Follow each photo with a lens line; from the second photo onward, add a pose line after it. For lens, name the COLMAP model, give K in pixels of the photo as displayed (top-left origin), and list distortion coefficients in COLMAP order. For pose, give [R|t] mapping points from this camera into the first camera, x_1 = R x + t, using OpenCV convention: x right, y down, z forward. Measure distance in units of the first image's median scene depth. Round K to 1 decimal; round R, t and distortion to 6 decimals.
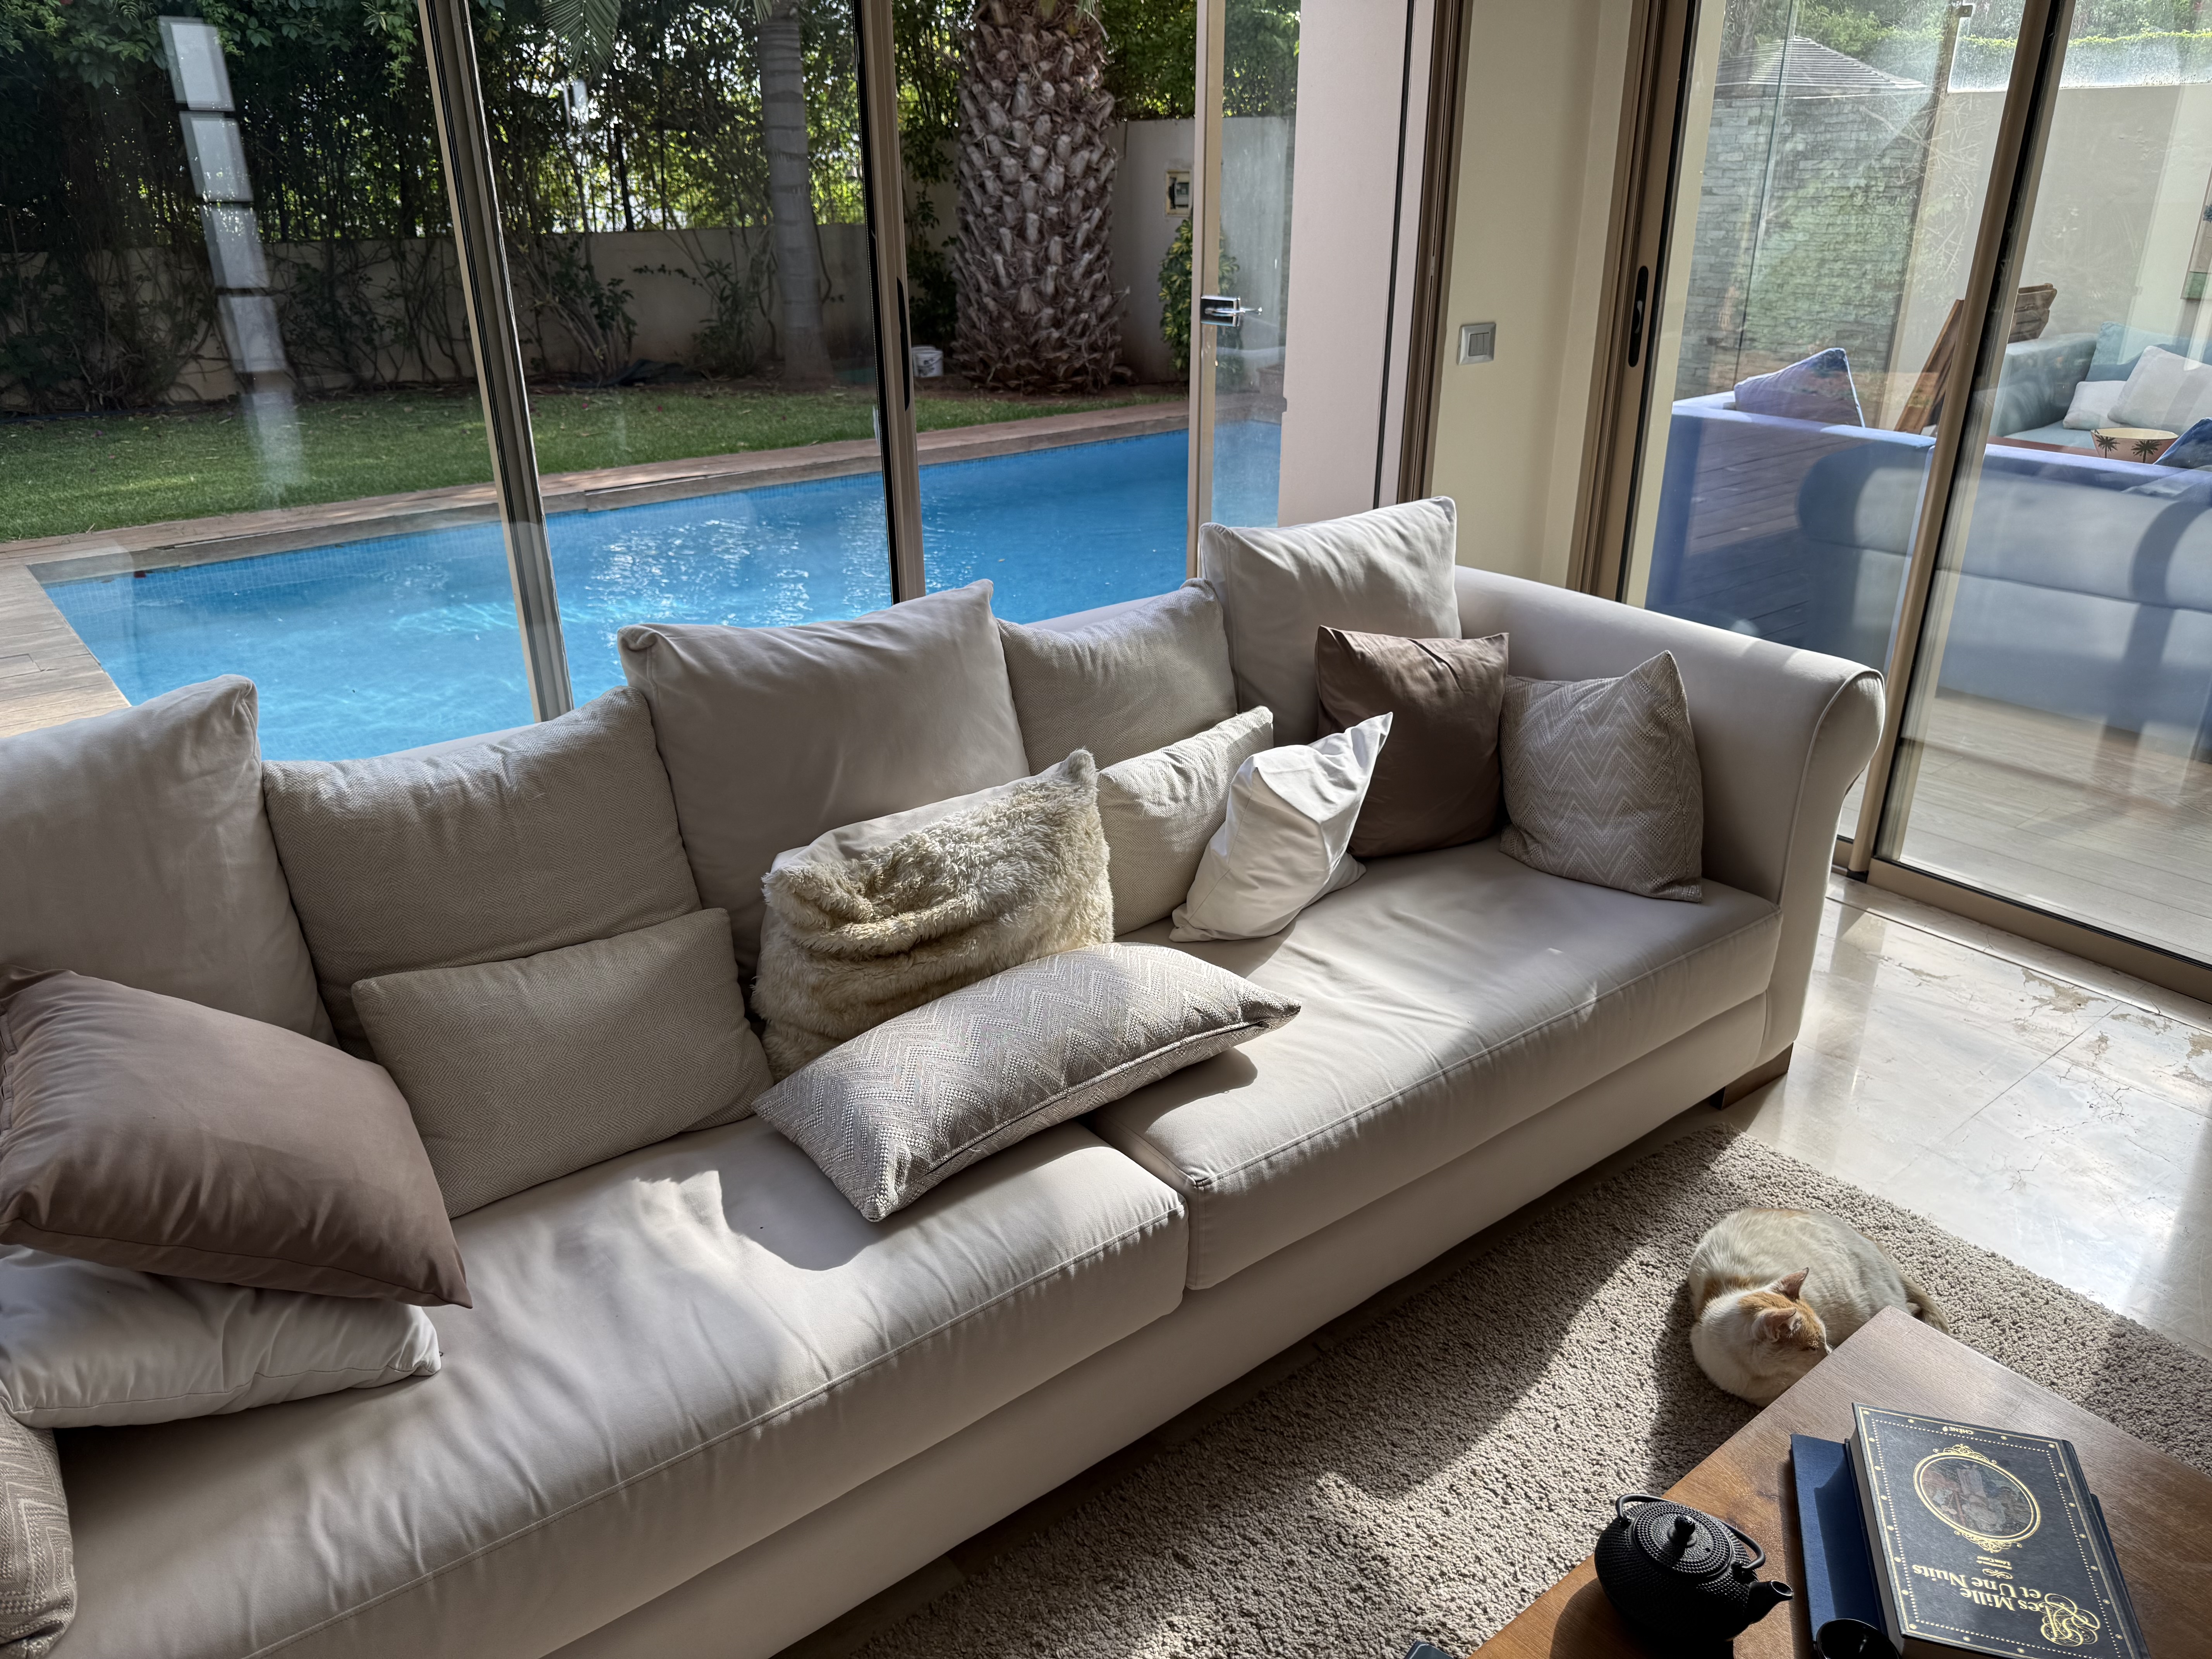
lens RADIAL K [[1530.9, 0, 1106.0], [0, 1530.9, 829.5], [0, 0, 1]] dist [-0.024894, -0.005435]
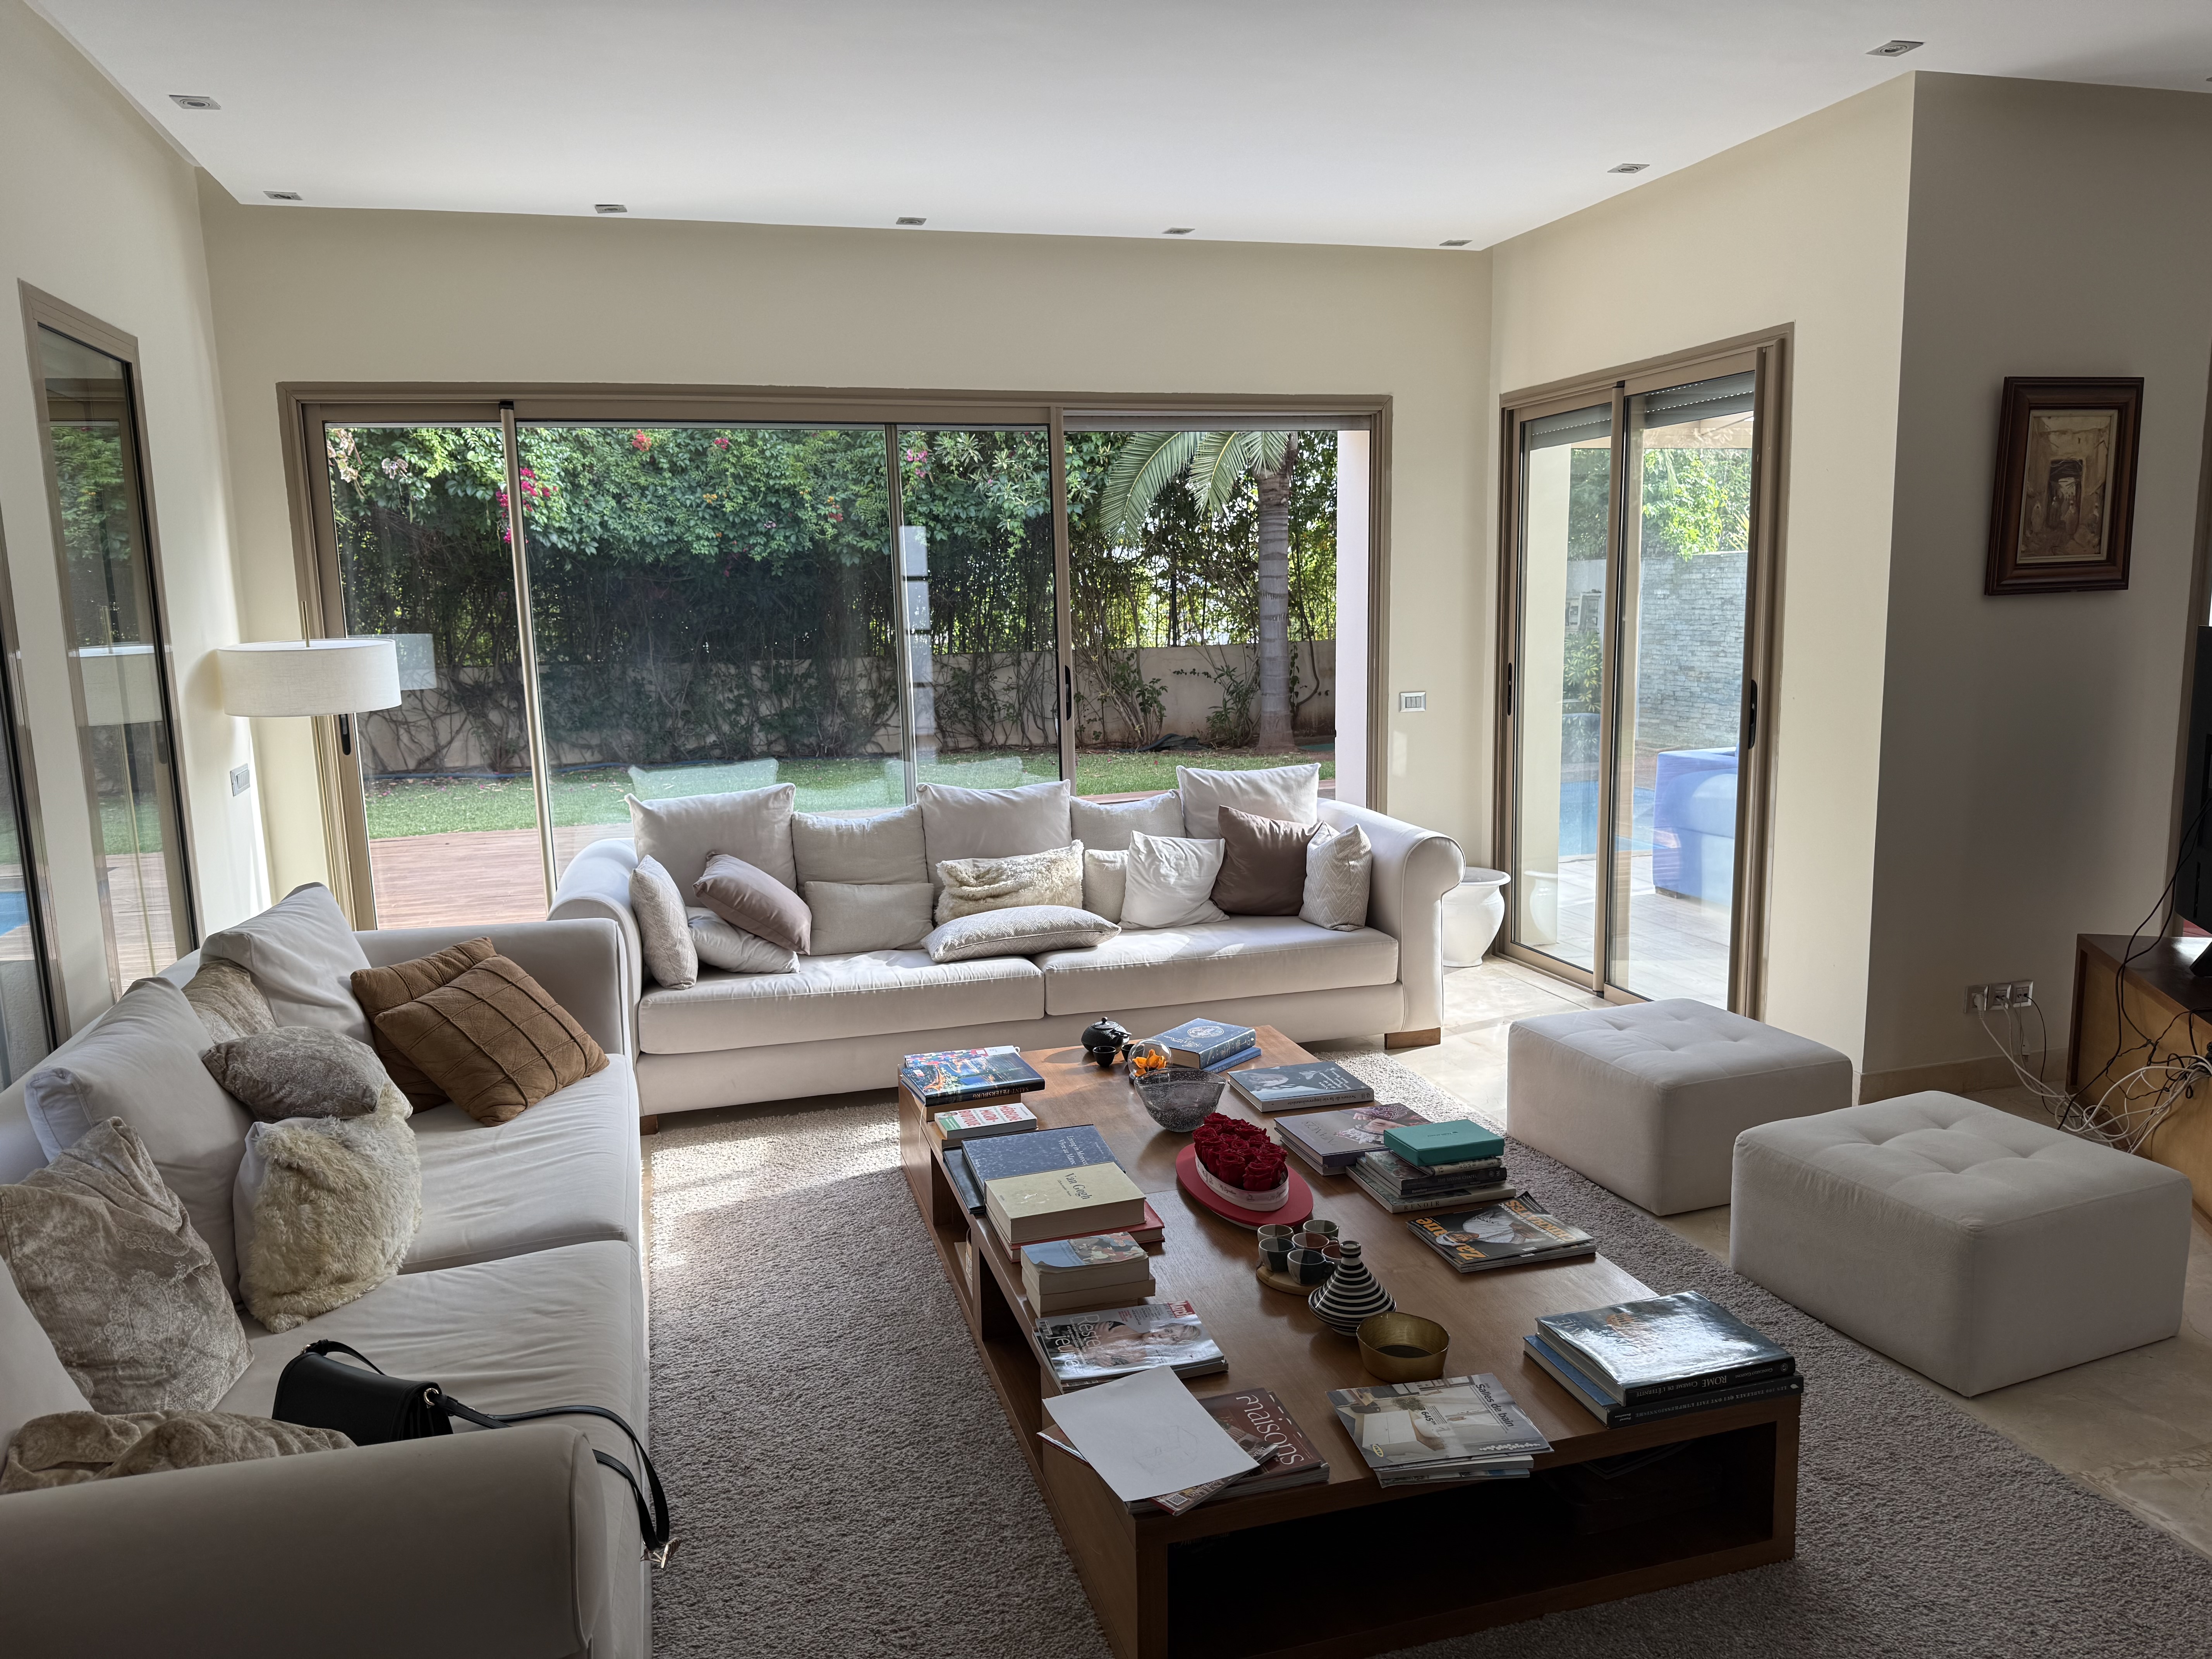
lens RADIAL K [[1555.9, 0, 1106.0], [0, 1555.9, 829.5], [0, 0, 1]] dist [0.000073, -0.001779]
pose [[0.915583, 0.035492, -0.400560, 0.242621], [-0.135508, 0.965070, -0.224228, 0.114598], [0.378610, 0.259578, 0.888411, -0.292857]]
